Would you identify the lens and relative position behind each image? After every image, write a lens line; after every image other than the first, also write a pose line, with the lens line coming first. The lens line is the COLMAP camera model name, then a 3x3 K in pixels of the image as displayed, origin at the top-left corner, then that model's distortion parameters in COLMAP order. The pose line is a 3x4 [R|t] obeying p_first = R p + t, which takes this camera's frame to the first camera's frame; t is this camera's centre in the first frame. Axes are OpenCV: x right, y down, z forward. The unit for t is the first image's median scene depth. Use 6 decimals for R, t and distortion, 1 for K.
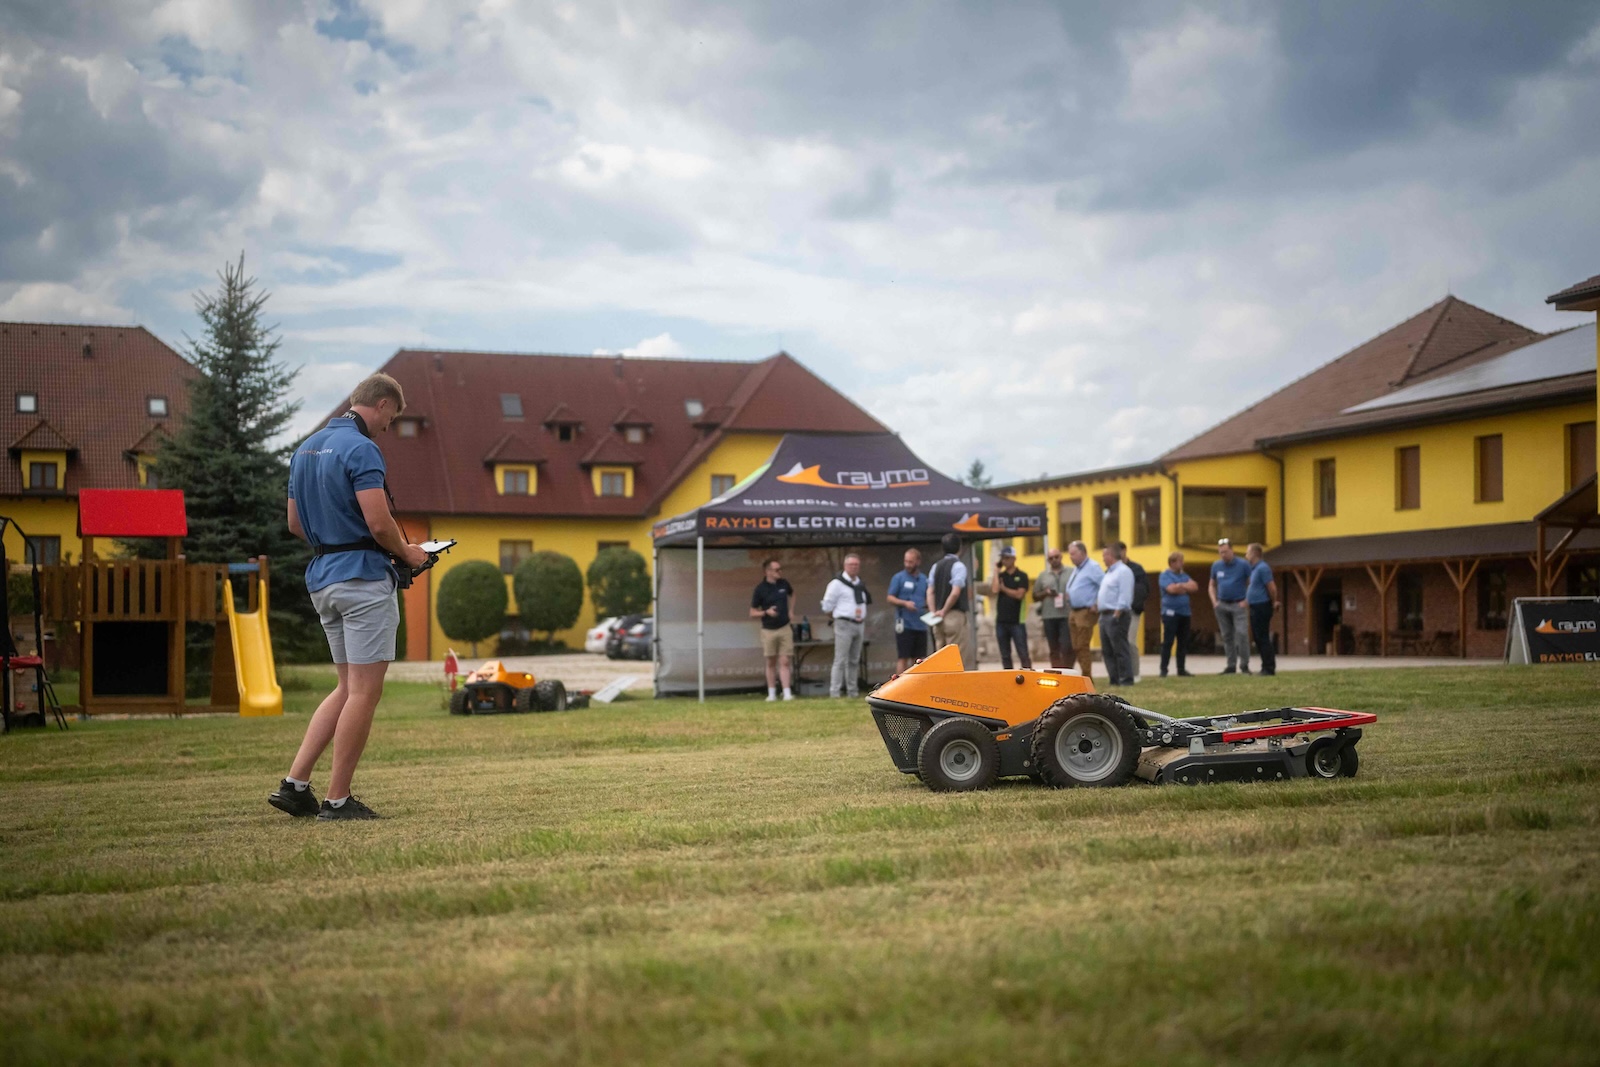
lens RADIAL K [[2308.6, 0, 800.3], [0, 2308.6, 640.7], [0, 0, 1]] dist [-0.004060, 0.063236]
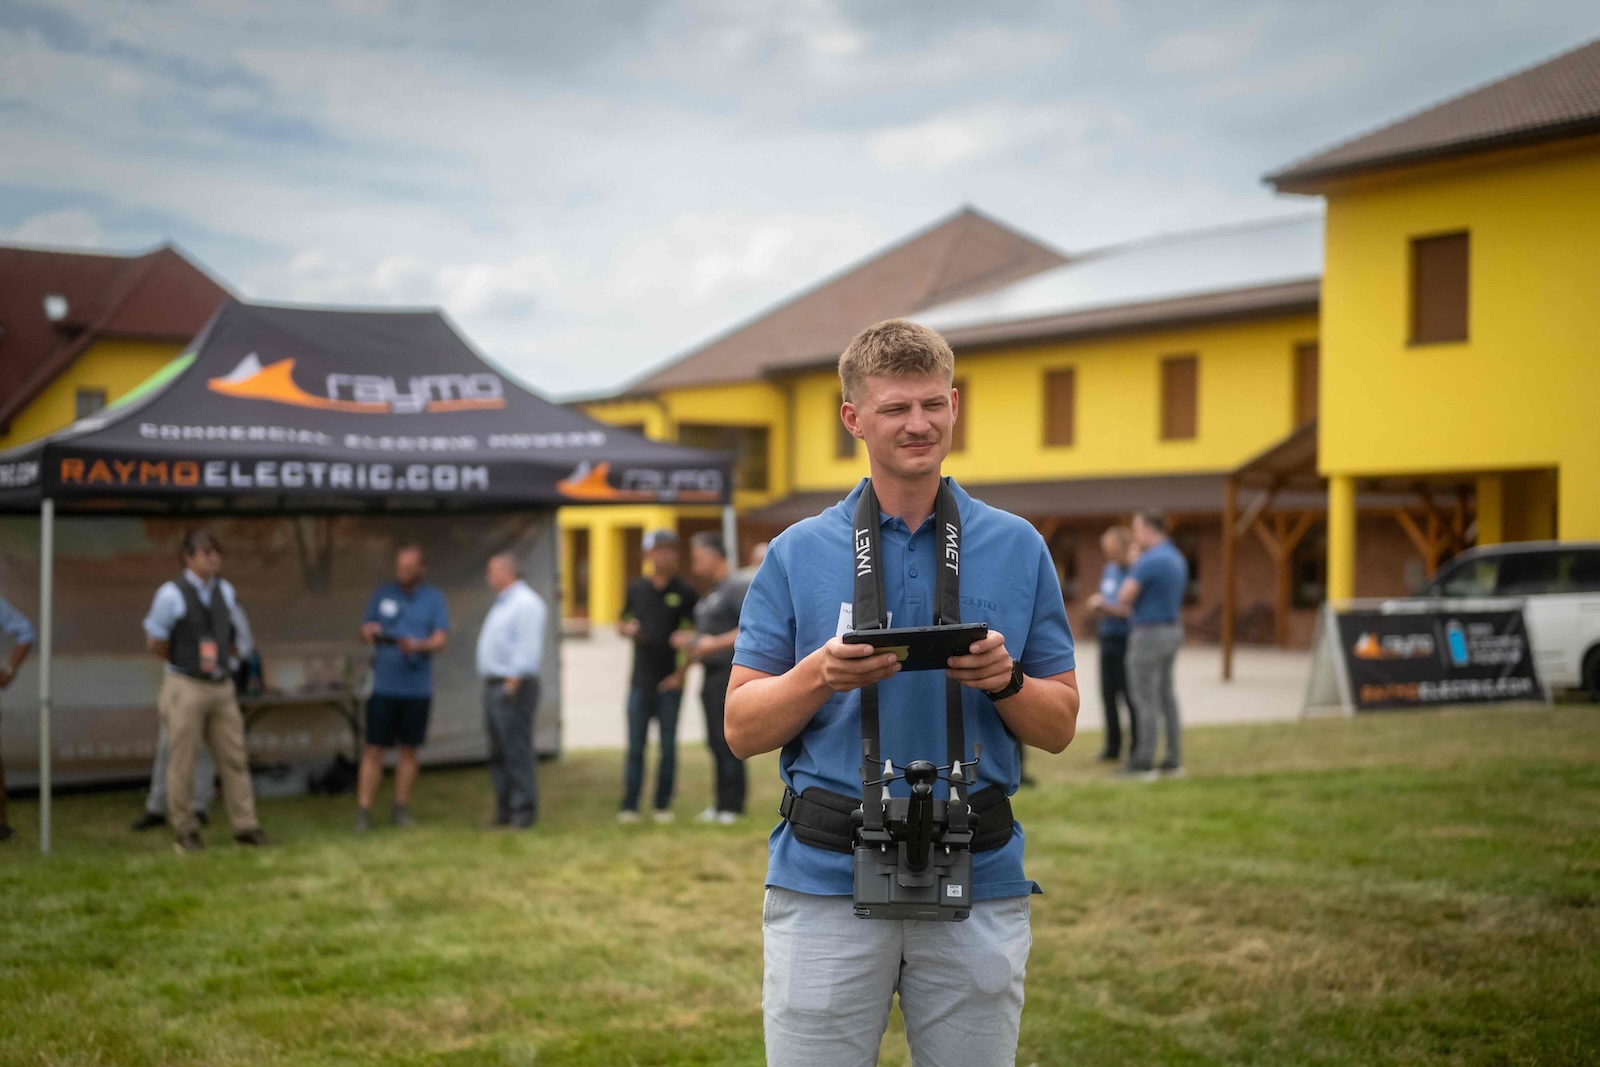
lens RADIAL K [[2353.6, 0, 750.7], [0, 2353.6, 474.1], [0, 0, 1]] dist [0.009473, 0.038460]
pose [[0.970809, 0.021883, 0.238854, -0.012679], [-0.011851, 0.998989, -0.043355, -0.021196], [-0.239561, 0.039259, 0.970087, 0.336038]]
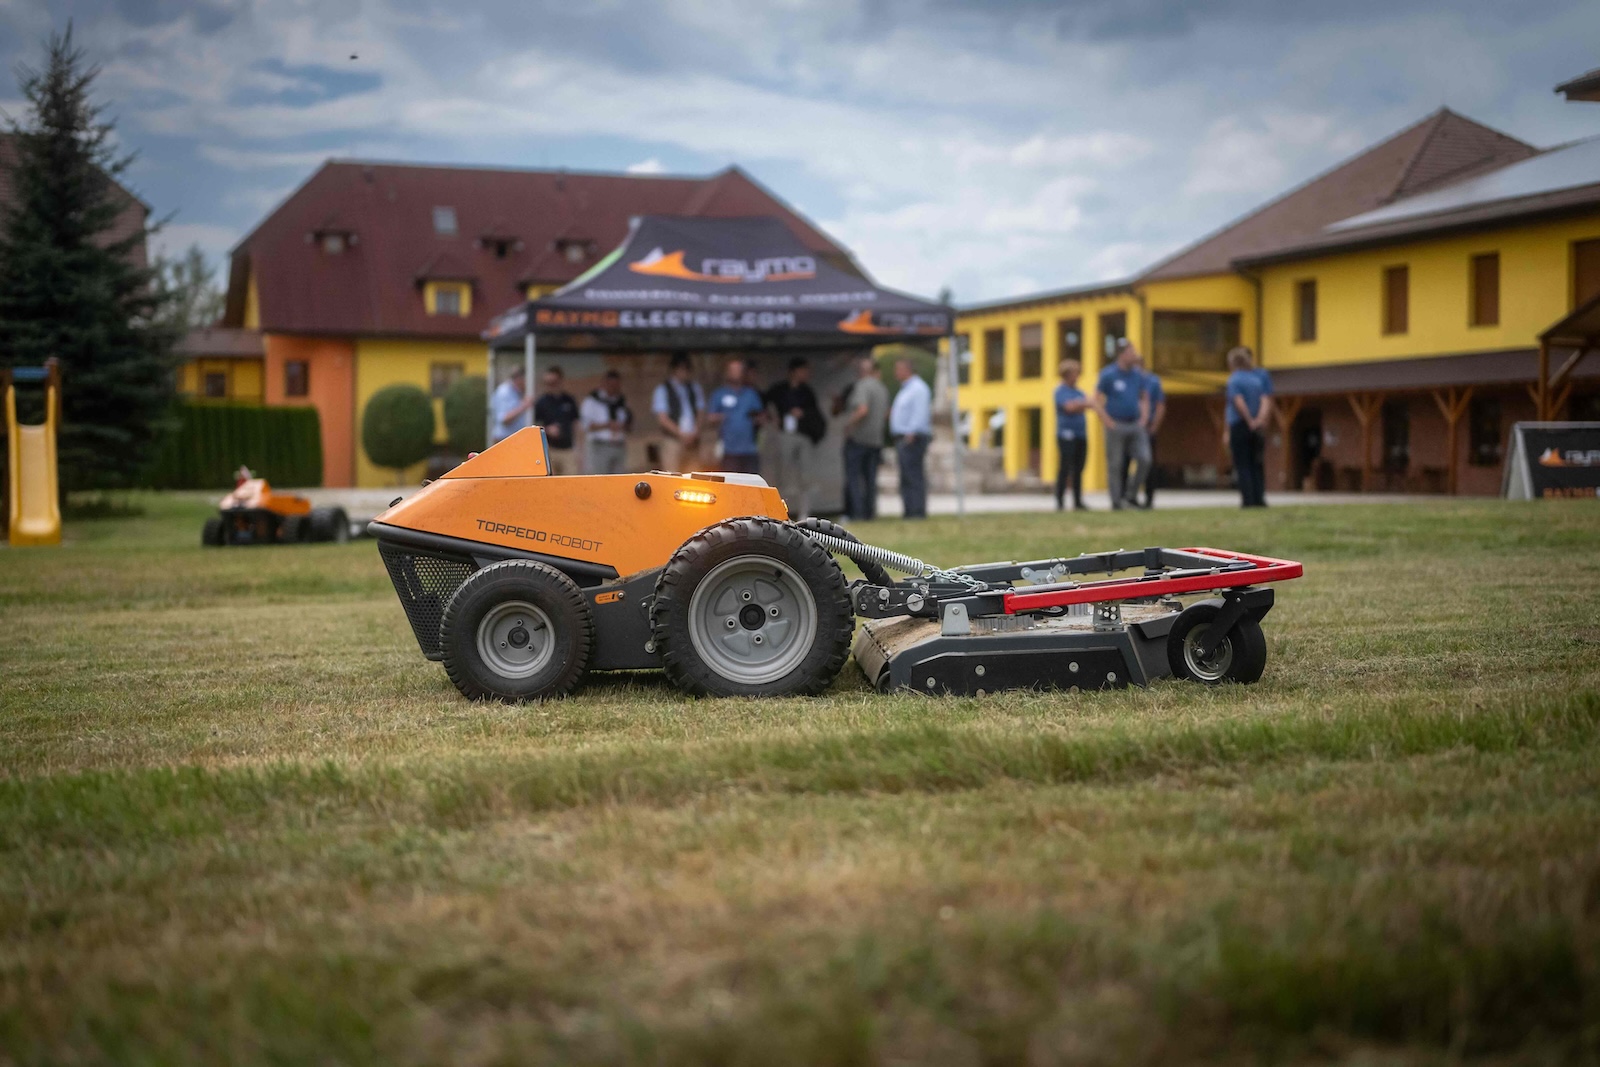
lens RADIAL K [[2316.9, 0, 742.4], [0, 2316.9, 529.2], [0, 0, 1]] dist [0.019124, -0.081208]
pose [[0.999809, 0.010100, -0.016731, 0.032408], [-0.009713, 0.999688, 0.023029, 0.003326], [0.016958, -0.022862, 0.999595, 0.116531]]
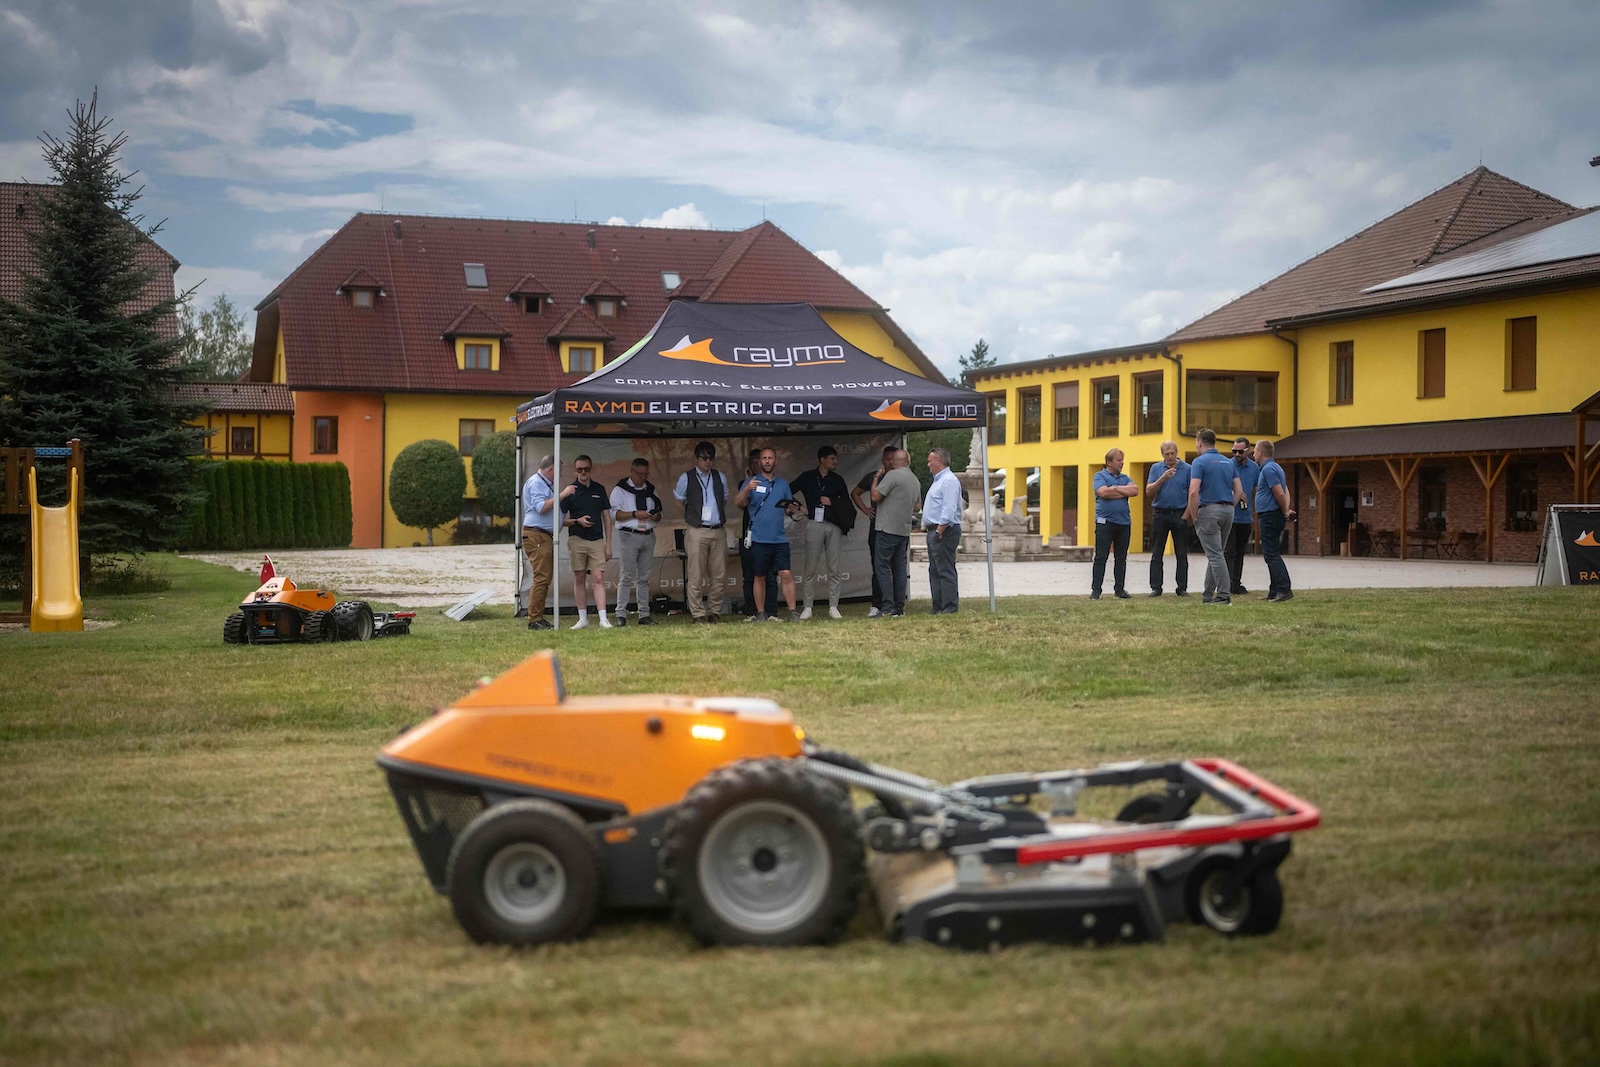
lens RADIAL K [[2338.3, 0, 792.5], [0, 2338.3, 567.8], [0, 0, 1]] dist [-0.004028, 0.018627]
pose [[0.999873, 0.012520, -0.009822, 0.033481], [-0.012326, 0.999731, 0.019635, -0.007755], [0.010065, -0.019511, 0.999759, 0.117441]]
